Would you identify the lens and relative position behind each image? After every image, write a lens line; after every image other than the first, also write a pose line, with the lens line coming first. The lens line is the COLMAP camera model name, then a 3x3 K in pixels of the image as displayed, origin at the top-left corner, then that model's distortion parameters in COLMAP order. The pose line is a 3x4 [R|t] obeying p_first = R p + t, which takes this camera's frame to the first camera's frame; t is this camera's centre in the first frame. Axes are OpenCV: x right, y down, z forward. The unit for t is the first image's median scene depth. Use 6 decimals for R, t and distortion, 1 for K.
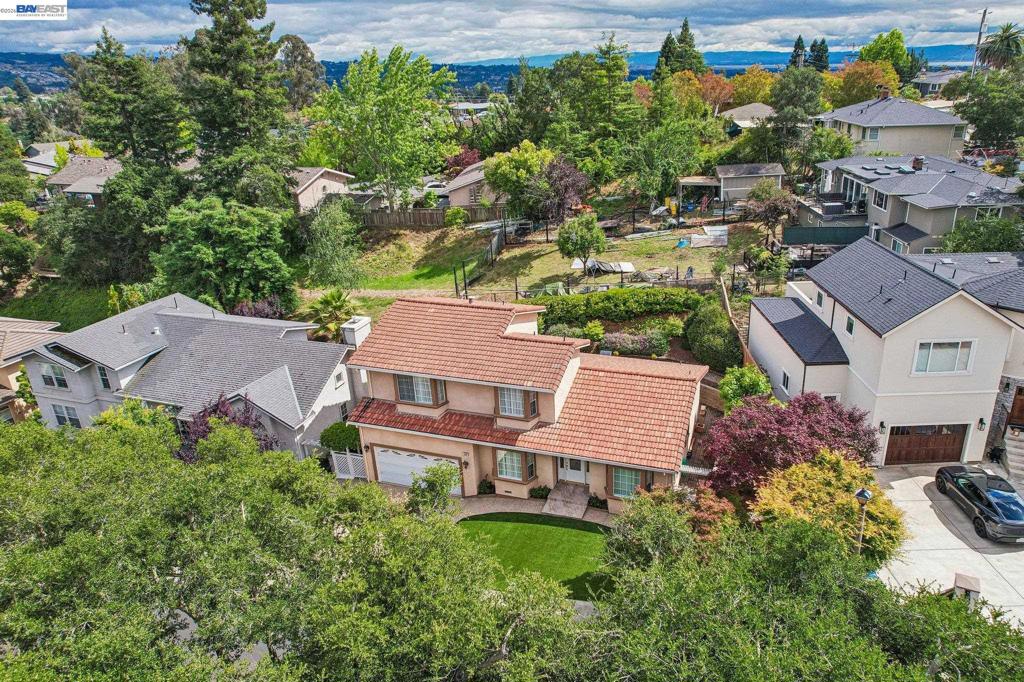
lens RADIAL K [[678.3, 0, 547.6], [0, 678.3, 339.1], [0, 0, 1]] dist [-0.039036, 0.000086]
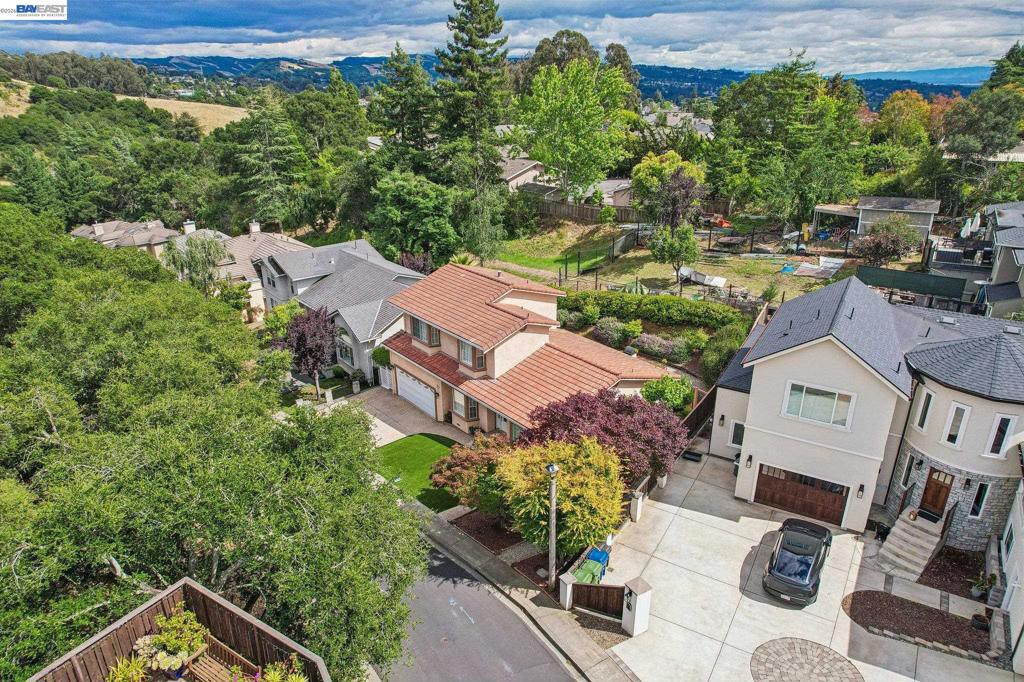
lens RADIAL K [[647.3, 0, 512.9], [0, 647.3, 359.5], [0, 0, 1]] dist [-0.057995, 0.052508]
pose [[0.848723, 0.233518, -0.474488, 0.350283], [-0.217374, 0.971973, 0.089533, -0.012226], [0.482097, 0.027153, 0.875697, 0.002026]]
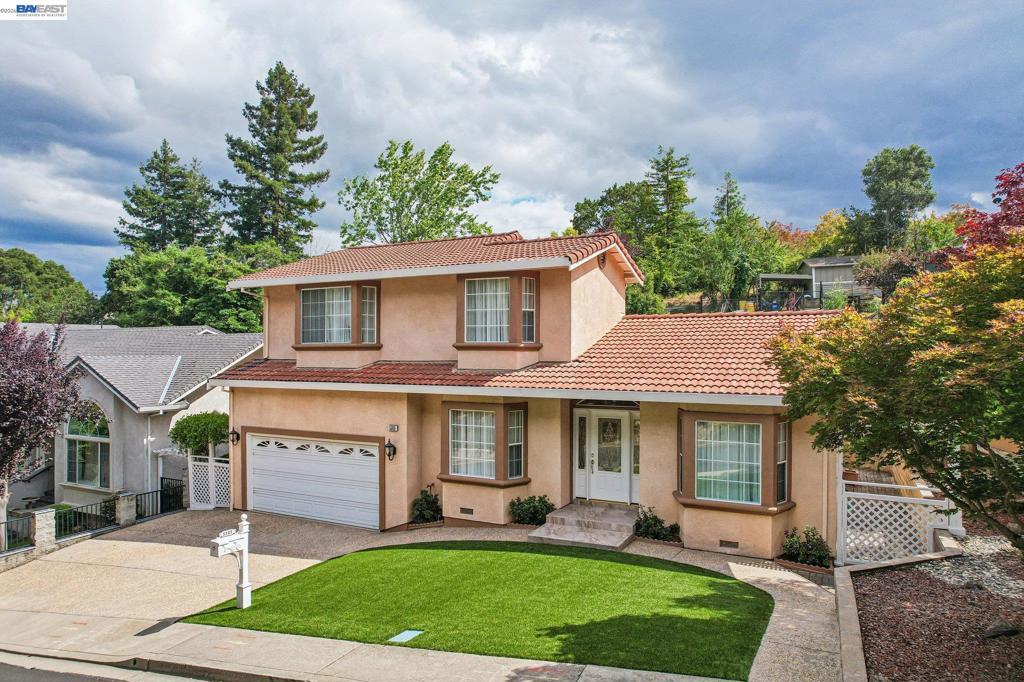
lens RADIAL K [[647.3, 0, 512.9], [0, 647.3, 359.5], [0, 0, 1]] dist [-0.057995, 0.052508]
pose [[0.988810, 0.037497, -0.144391, 0.022476], [-0.087572, 0.929480, -0.358326, 0.178809], [0.120773, 0.366961, 0.922363, 0.338949]]
